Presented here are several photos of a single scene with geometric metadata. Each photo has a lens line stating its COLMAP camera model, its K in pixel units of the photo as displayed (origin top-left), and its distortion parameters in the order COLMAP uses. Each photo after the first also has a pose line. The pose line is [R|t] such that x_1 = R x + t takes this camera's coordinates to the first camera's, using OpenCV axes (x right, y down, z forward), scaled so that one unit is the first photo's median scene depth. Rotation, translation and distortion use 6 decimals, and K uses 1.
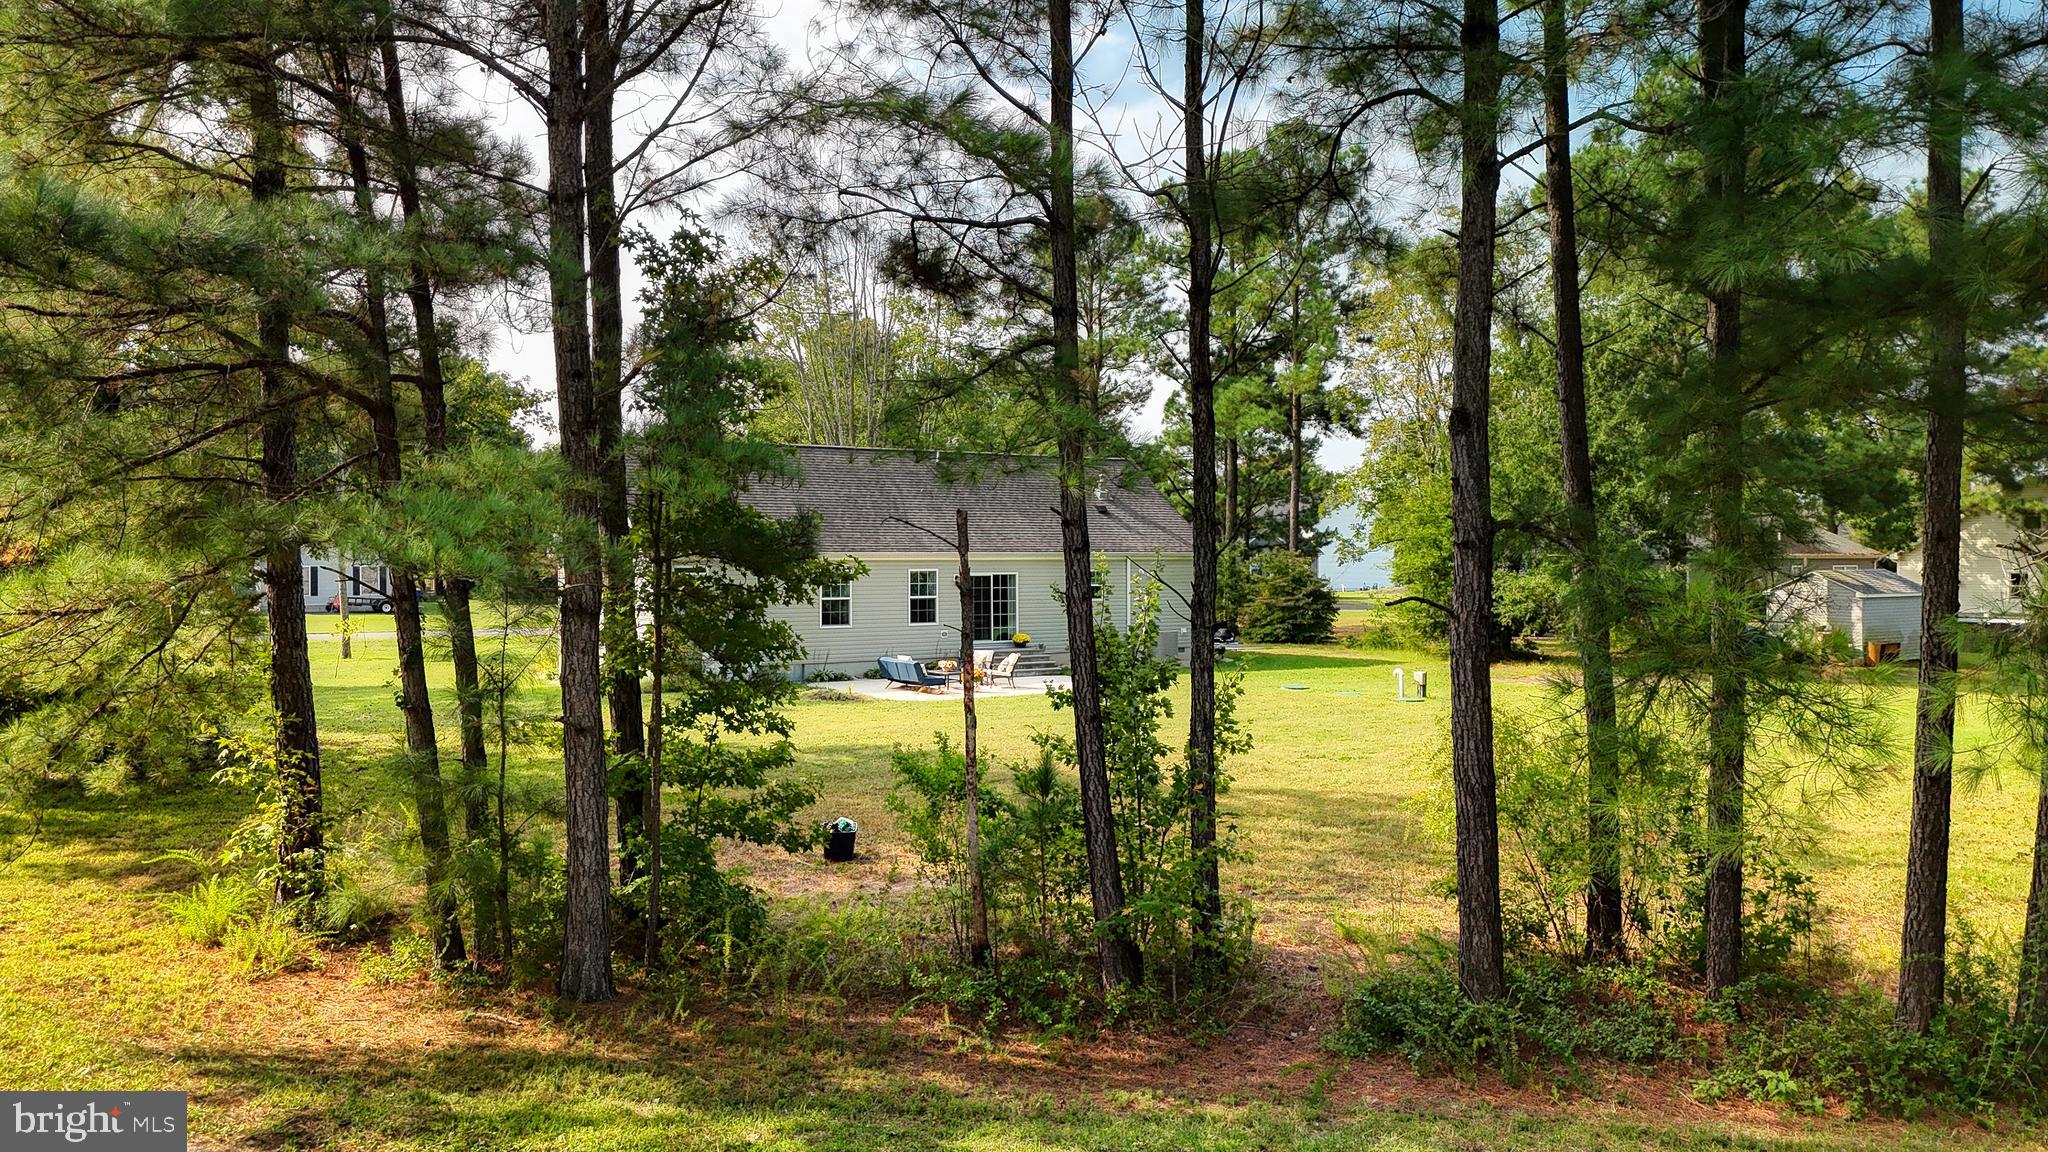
lens RADIAL K [[1481.5, 0, 990.8], [0, 1481.5, 598.8], [0, 0, 1]] dist [0.091533, -0.080989]
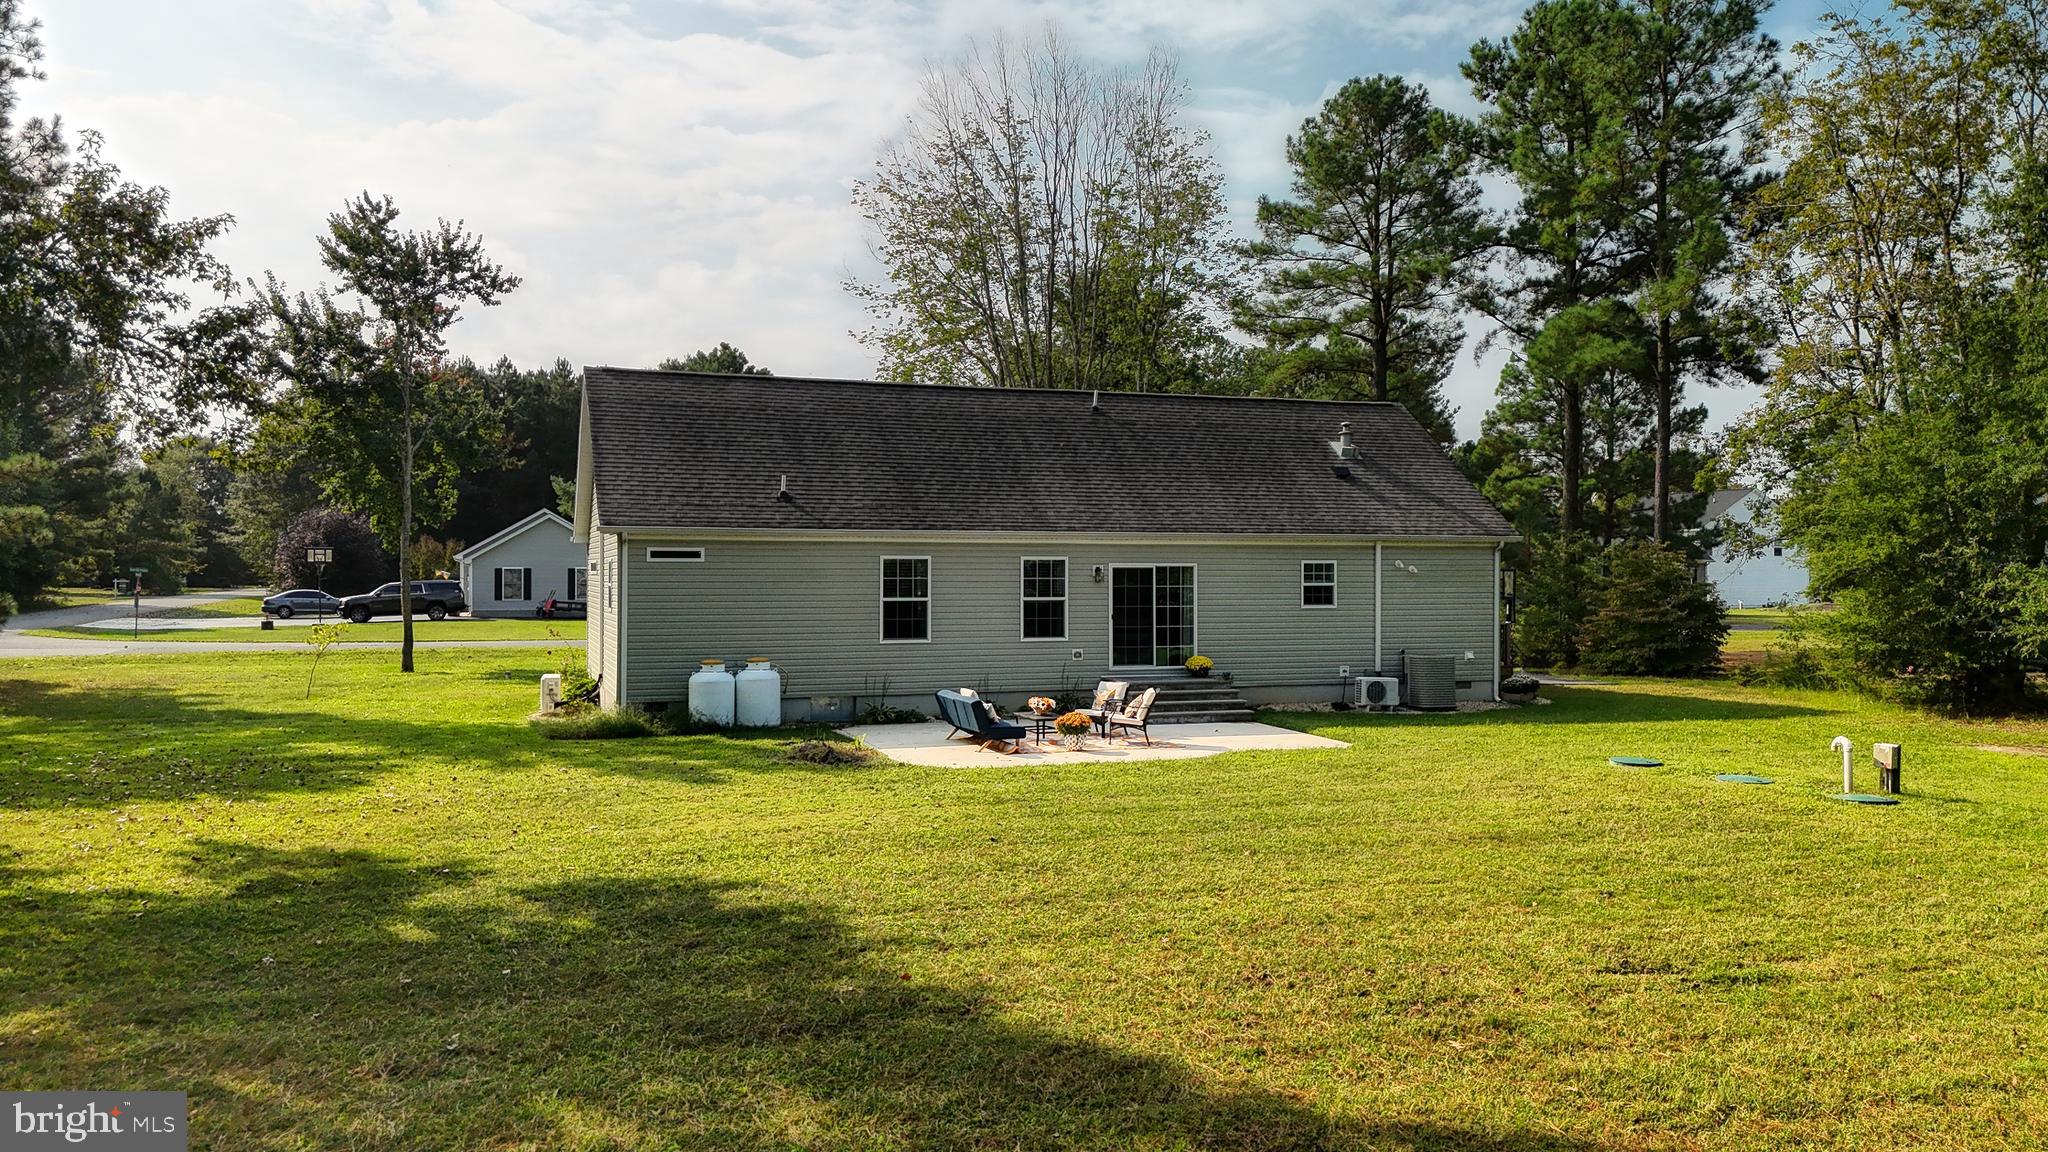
lens RADIAL K [[1502.5, 0, 1024.0], [0, 1502.5, 576.0], [0, 0, 1]] dist [0.095267, -0.113145]
pose [[0.977959, 0.005093, -0.208737, 0.064054], [-0.010320, 0.999660, -0.023963, 0.003709], [0.208544, 0.025589, 0.977678, 0.249683]]
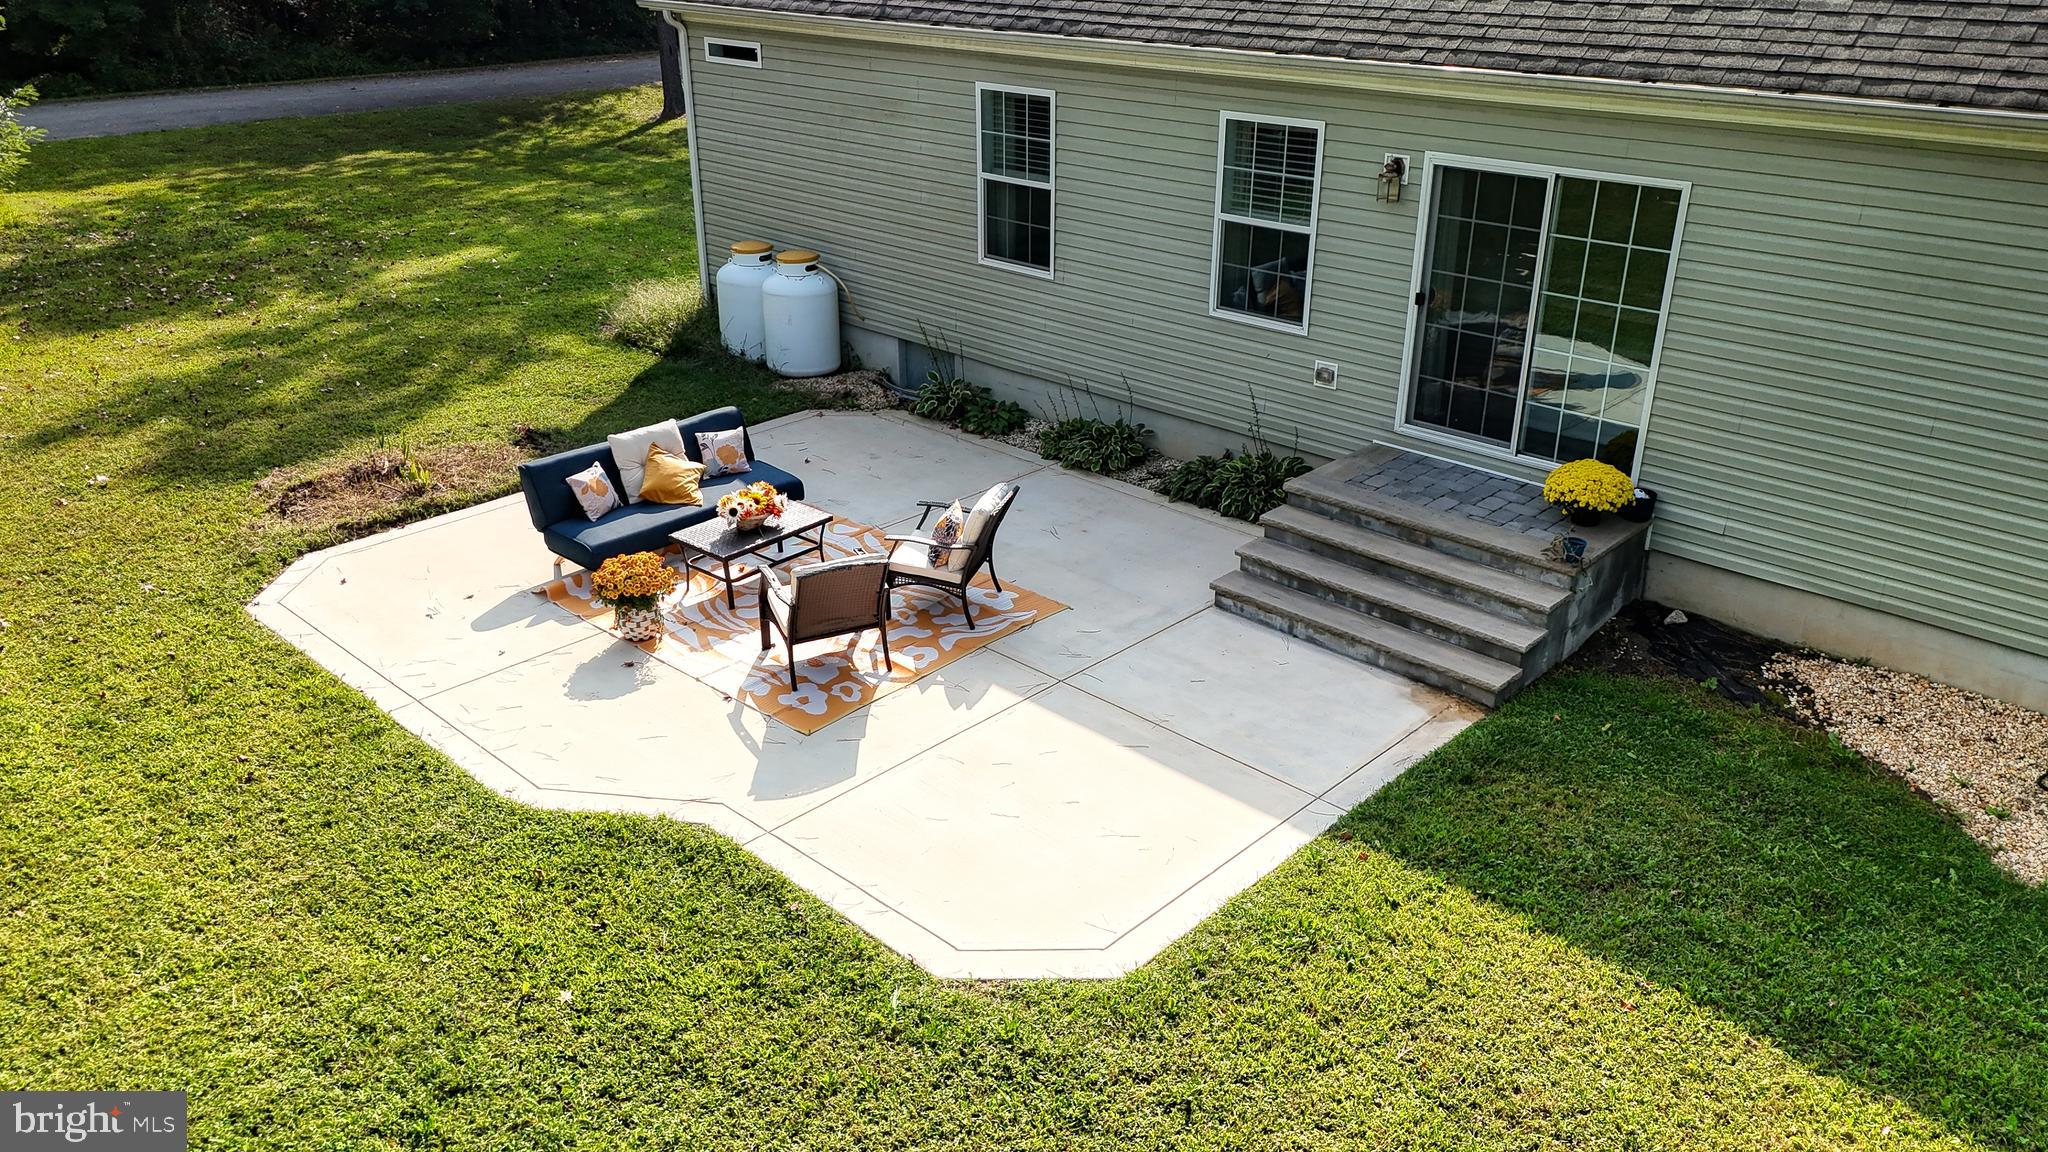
lens RADIAL K [[1509.5, 0, 1024.0], [0, 1509.5, 576.0], [0, 0, 1]] dist [0.080920, -0.119836]
pose [[0.254926, 0.401906, -0.879479, 0.160892], [-0.028222, 0.912235, 0.408695, -0.040815], [0.966549, -0.079366, 0.243895, 0.654088]]
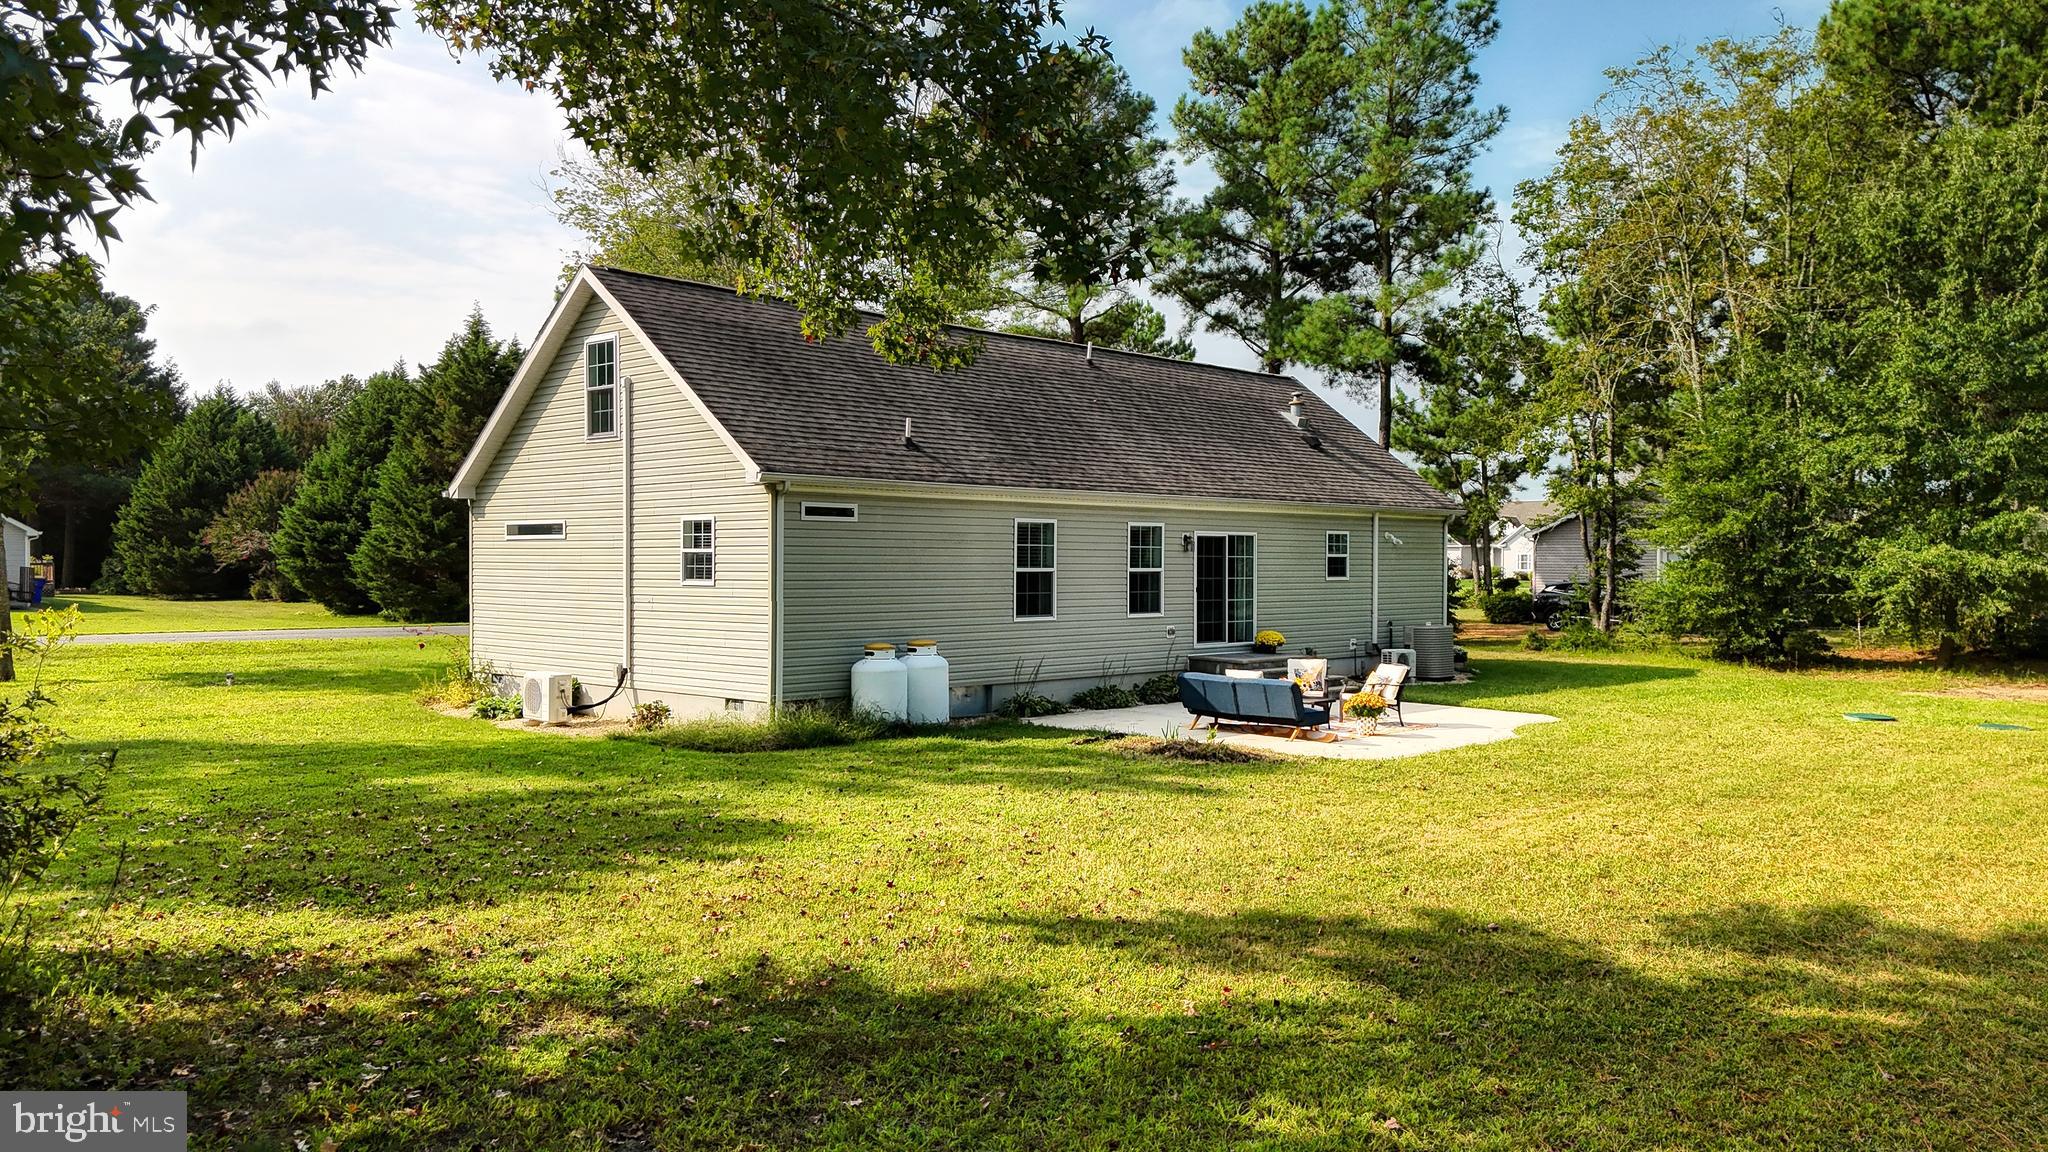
lens RADIAL K [[1502.5, 0, 1024.0], [0, 1502.5, 576.0], [0, 0, 1]] dist [0.095267, -0.113145]
pose [[0.968040, 0.006323, 0.250714, -0.181666], [-0.002550, 0.999879, -0.015373, 0.008133], [-0.250781, 0.014242, 0.967939, 0.315258]]
